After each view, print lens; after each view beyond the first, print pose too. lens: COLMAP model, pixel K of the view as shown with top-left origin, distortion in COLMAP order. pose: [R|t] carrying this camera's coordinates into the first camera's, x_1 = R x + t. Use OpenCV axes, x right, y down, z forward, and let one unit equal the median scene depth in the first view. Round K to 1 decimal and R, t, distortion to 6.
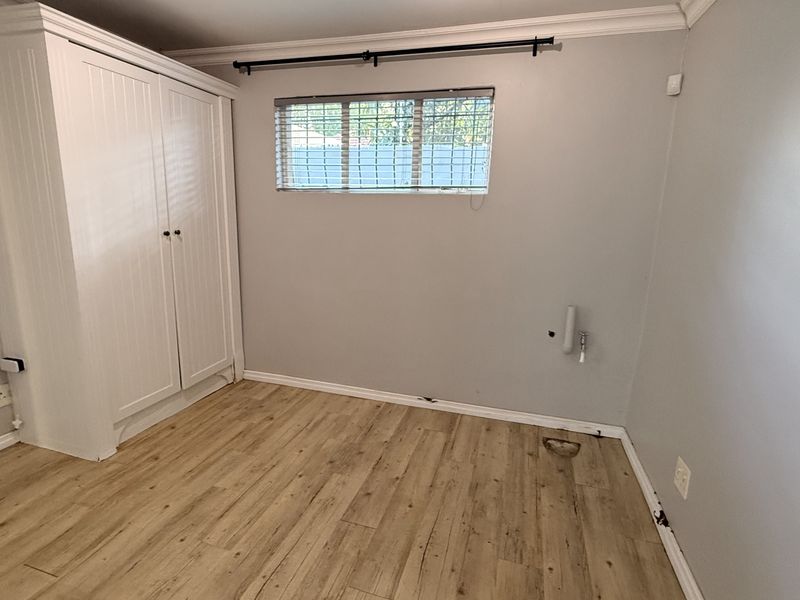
lens RADIAL K [[428.2, 0, 397.0], [0, 428.2, 300.8], [0, 0, 1]] dist [0.002283, 0.001437]
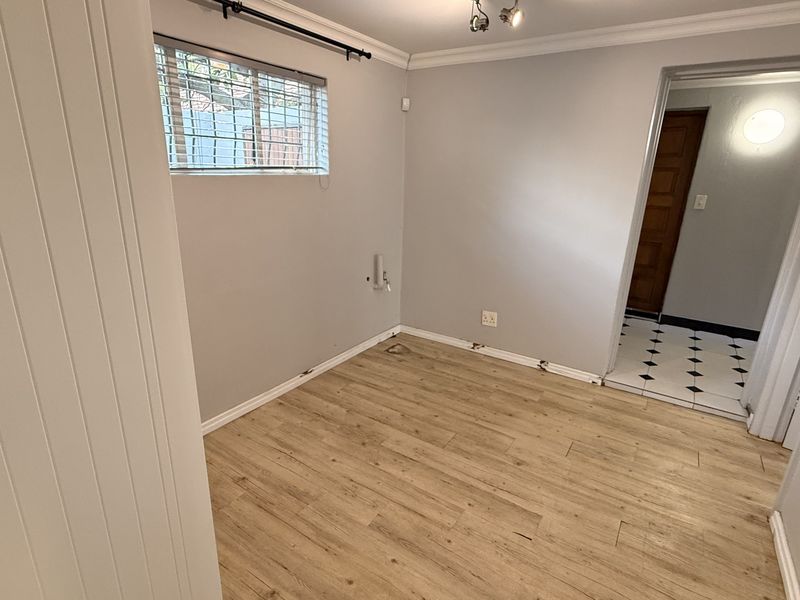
lens RADIAL K [[428.2, 0, 397.6], [0, 428.2, 299.2], [0, 0, 1]] dist [0.002283, 0.001437]
pose [[0.290675, -0.296825, 0.909617, -0.960326], [0.187648, 0.949888, 0.250001, -0.203449], [-0.938241, 0.098019, 0.331808, 0.529806]]
